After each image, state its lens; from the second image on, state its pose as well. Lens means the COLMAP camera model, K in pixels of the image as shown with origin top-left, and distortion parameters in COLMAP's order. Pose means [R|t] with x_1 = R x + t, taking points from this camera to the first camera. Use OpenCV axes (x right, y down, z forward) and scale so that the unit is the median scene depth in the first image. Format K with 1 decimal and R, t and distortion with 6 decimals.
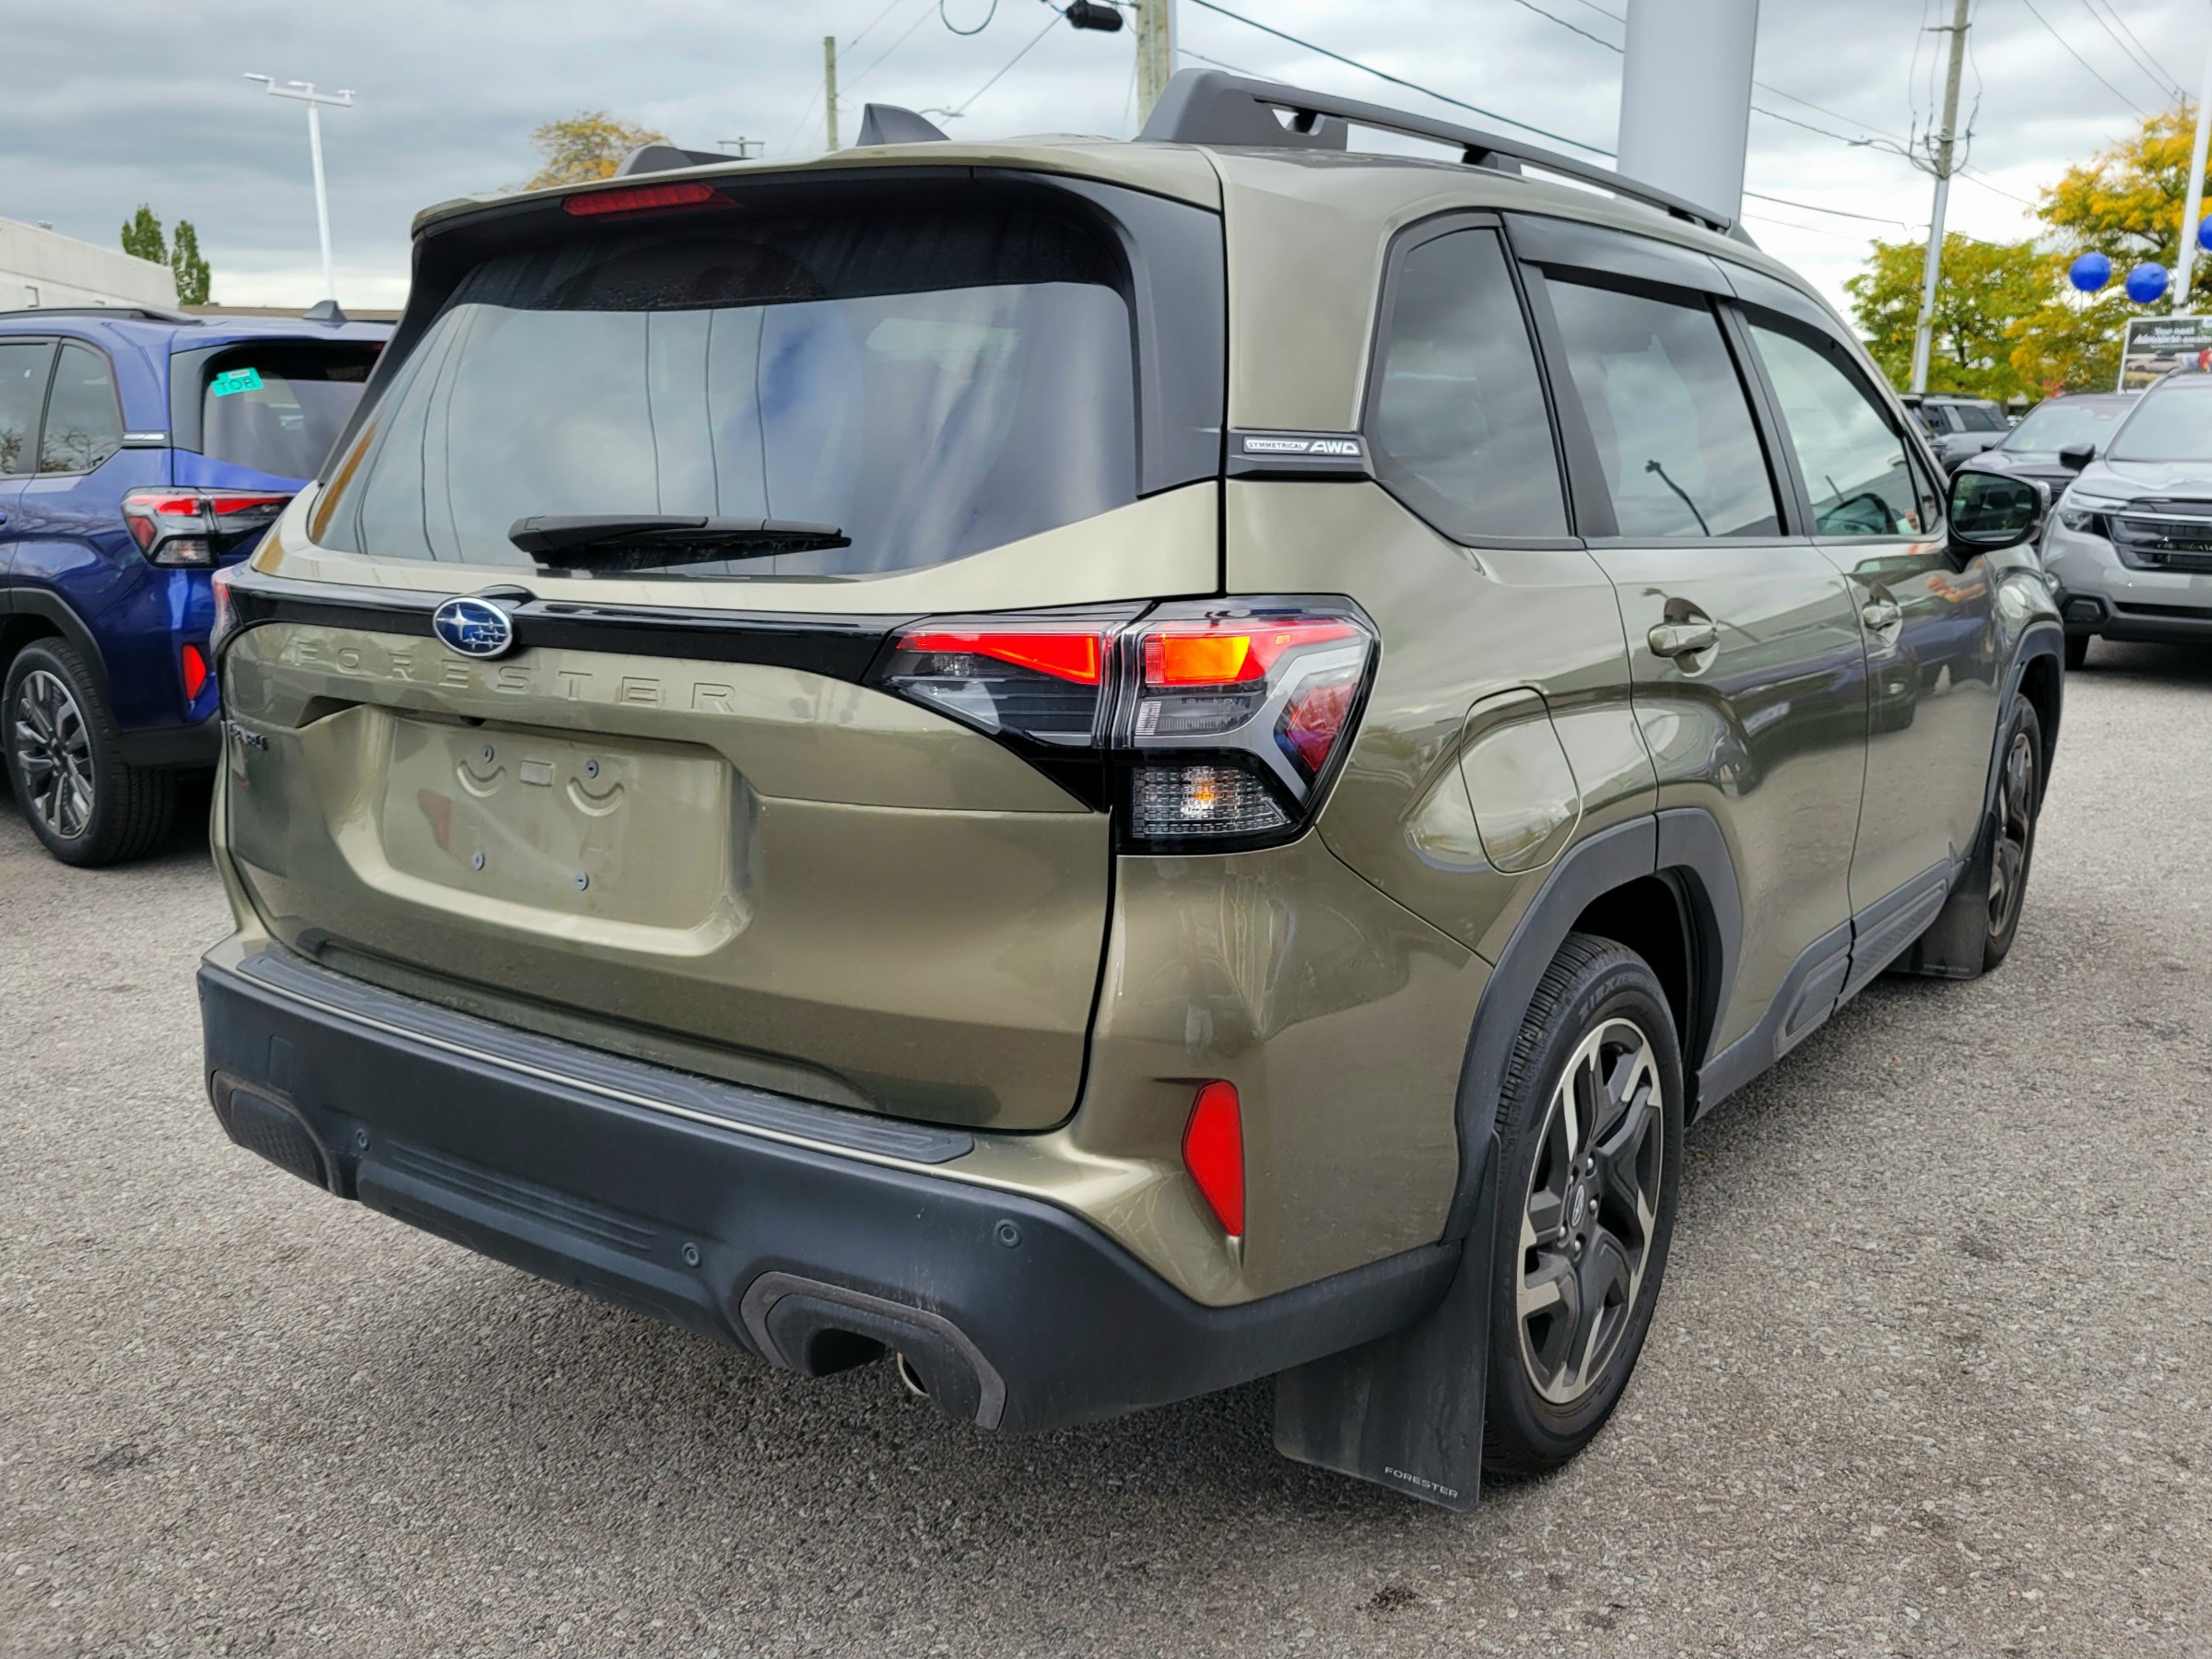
lens RADIAL K [[1891.5, 0, 1106.0], [0, 1891.5, 829.5], [0, 0, 1]] dist [-0.000409, -0.001905]
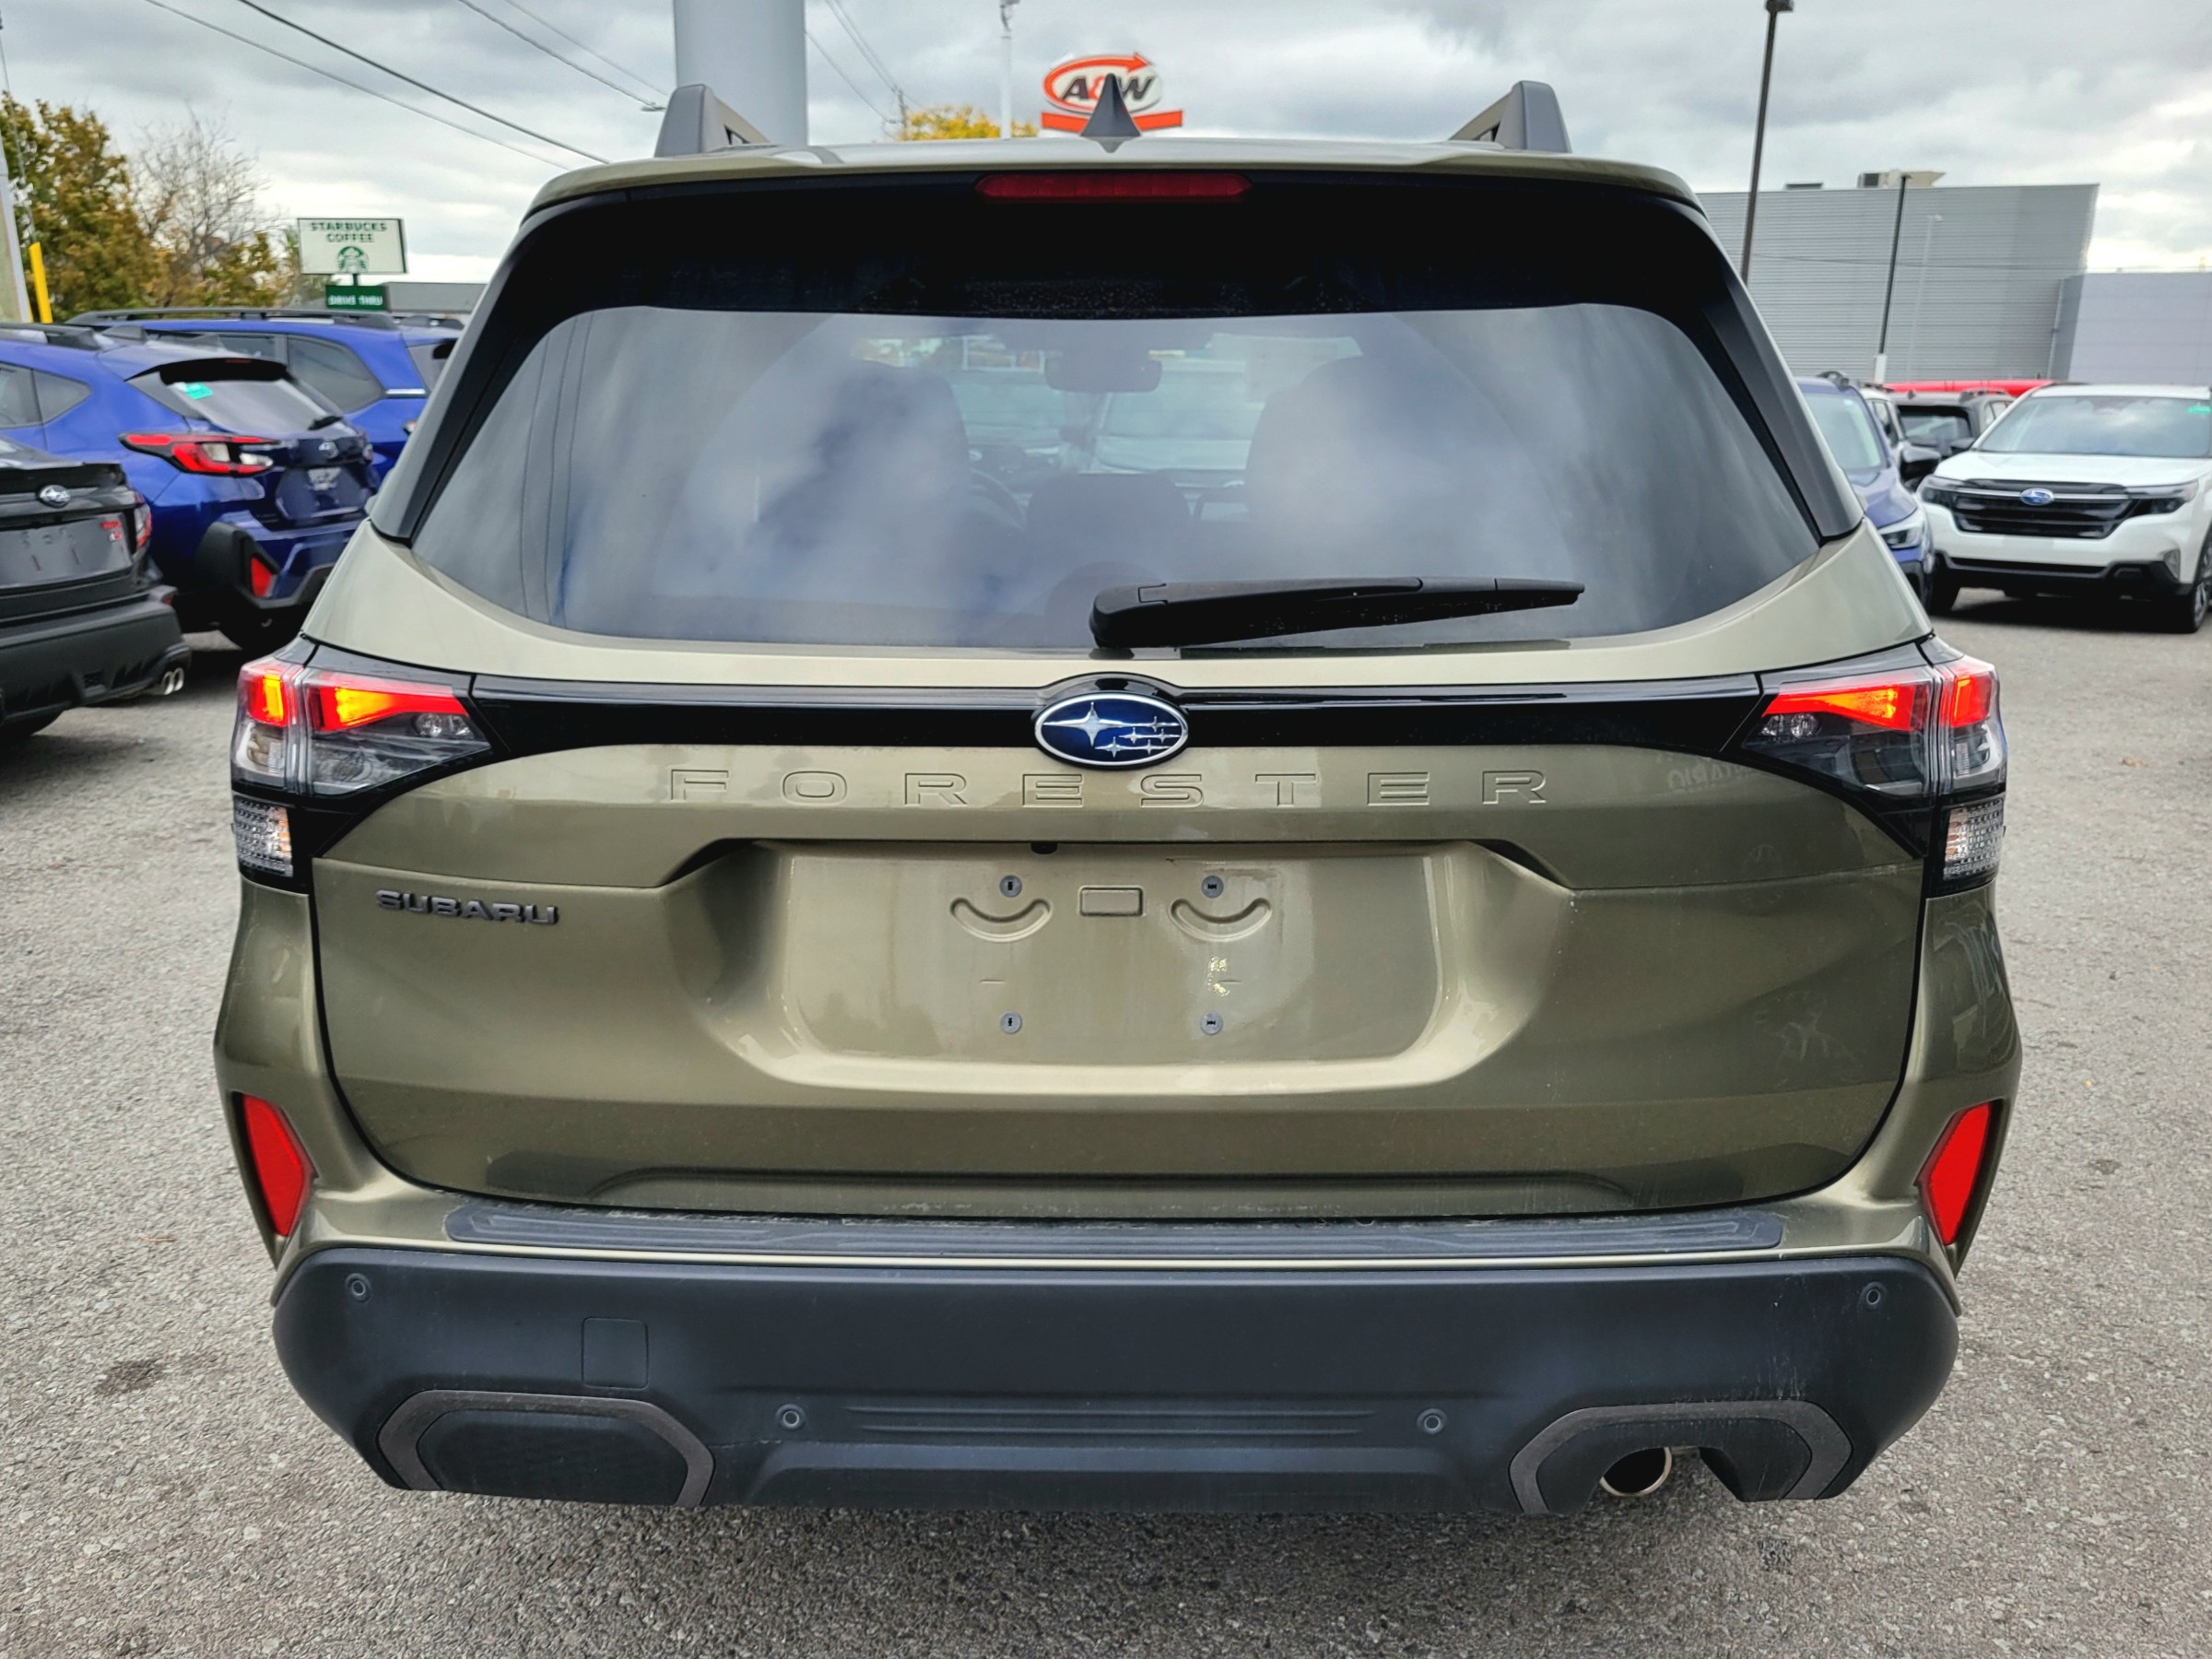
lens RADIAL K [[1891.5, 0, 1106.0], [0, 1891.5, 829.5], [0, 0, 1]] dist [-0.000409, -0.001905]
pose [[0.818195, -0.133634, 0.559195, -0.769970], [0.108908, 0.991028, 0.077480, -0.125699], [-0.564532, -0.002493, 0.825408, 0.356605]]
